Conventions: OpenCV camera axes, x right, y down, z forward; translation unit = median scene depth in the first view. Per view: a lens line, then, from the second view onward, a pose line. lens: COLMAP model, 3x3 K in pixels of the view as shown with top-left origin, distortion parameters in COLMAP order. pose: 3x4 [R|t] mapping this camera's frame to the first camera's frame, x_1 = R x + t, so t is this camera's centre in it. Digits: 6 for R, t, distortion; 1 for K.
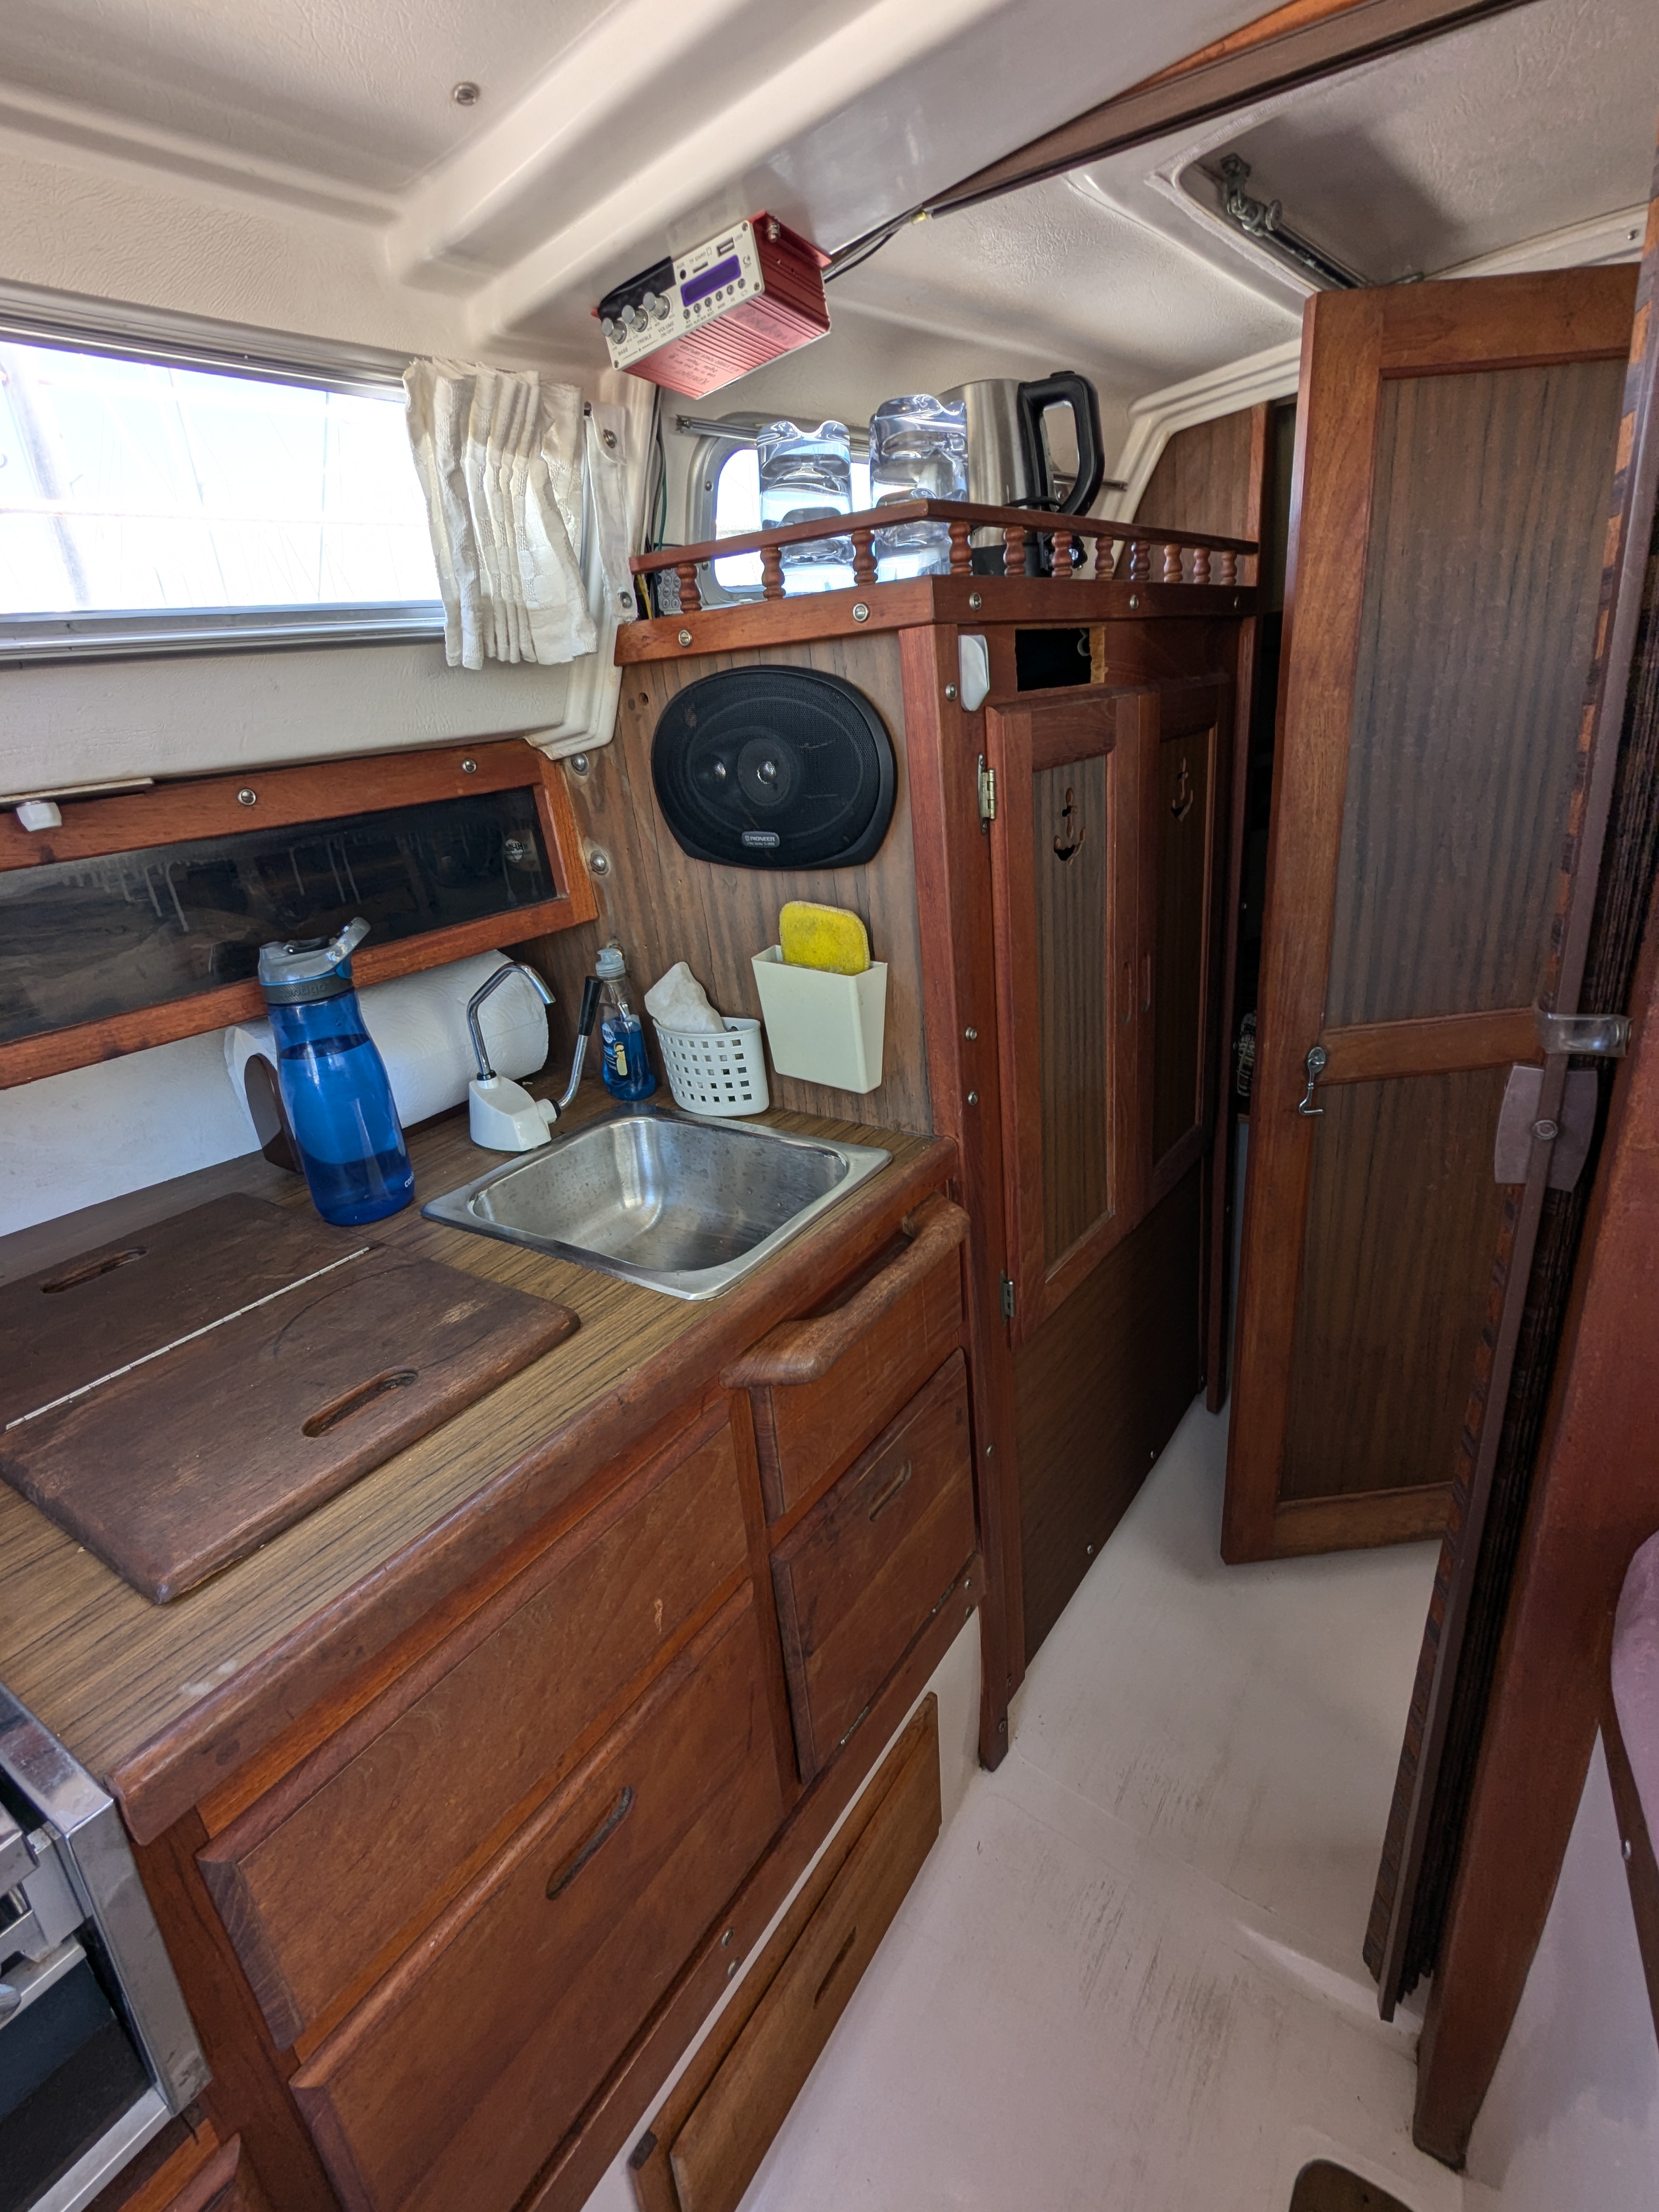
lens RADIAL K [[1052.0, 0, 827.4], [0, 1052.0, 1103.7], [0, 0, 1]] dist [0.001194, 0.000014]
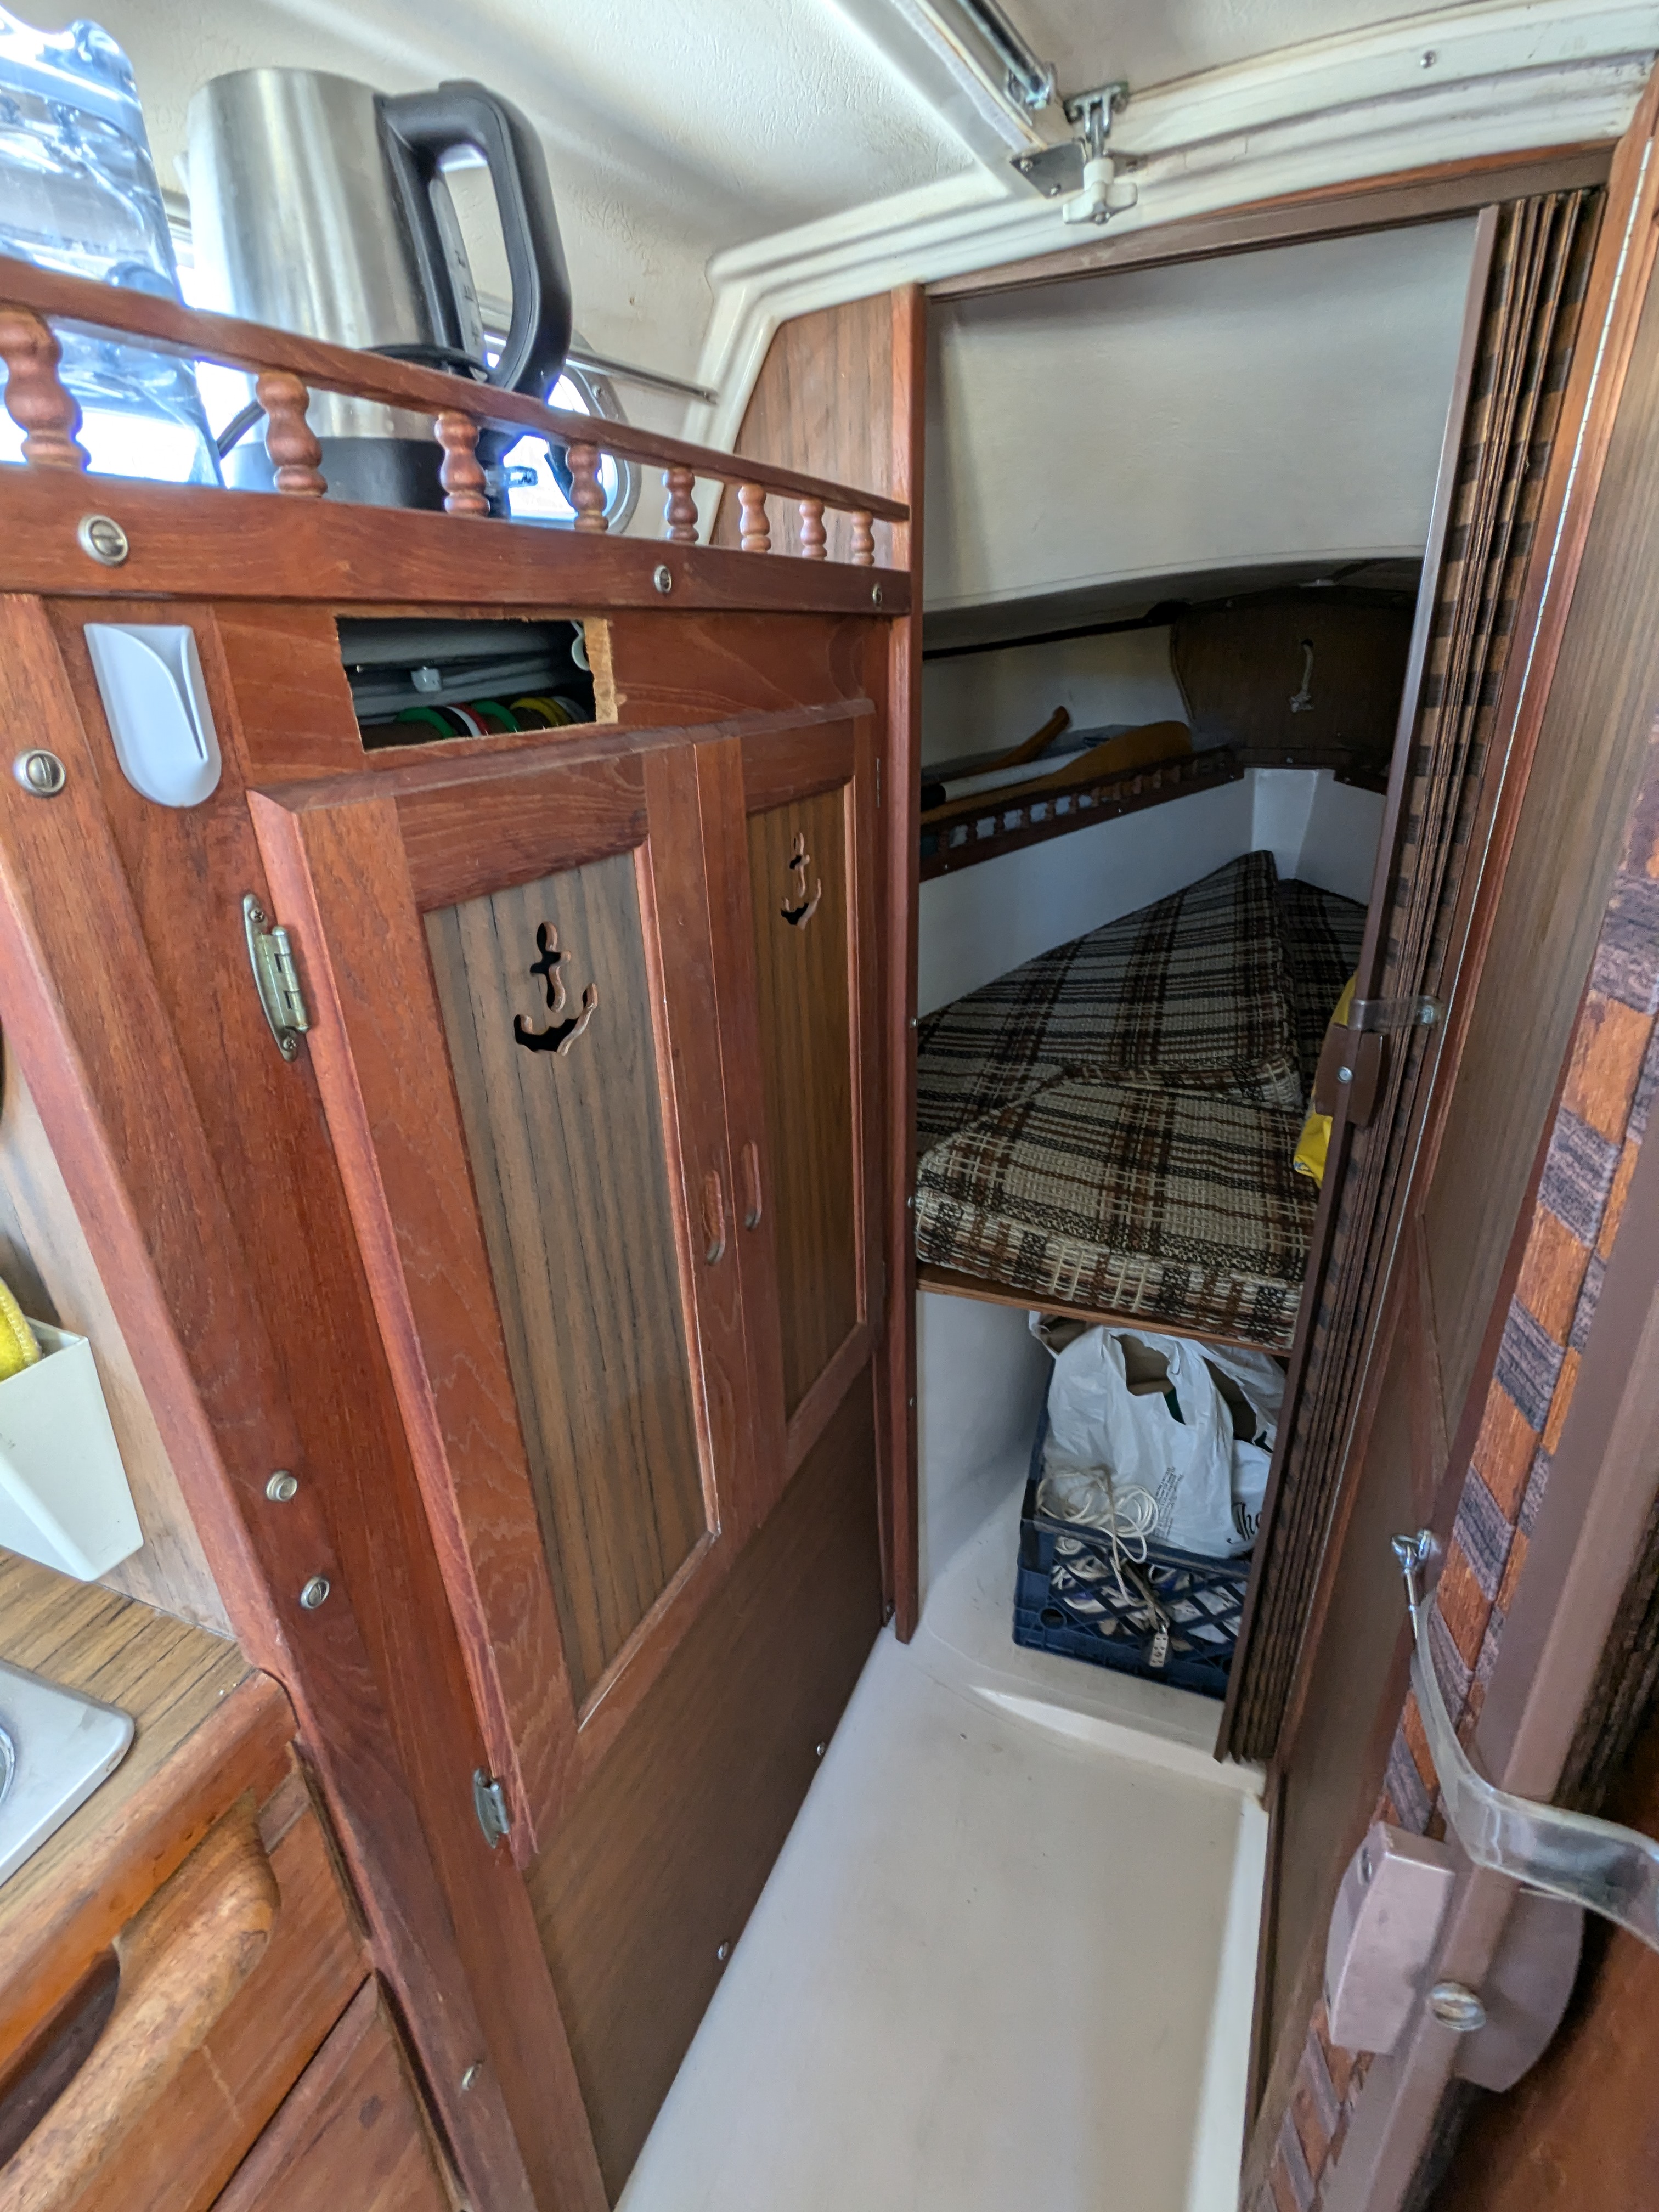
lens RADIAL K [[1052.0, 0, 829.6], [0, 1052.0, 1104.2], [0, 0, 1]] dist [0.001194, 0.000014]
pose [[0.972021, -0.030369, 0.232922, 0.208221], [0.023984, 0.999256, 0.030196, -0.188729], [-0.233666, -0.023765, 0.972026, 0.381879]]
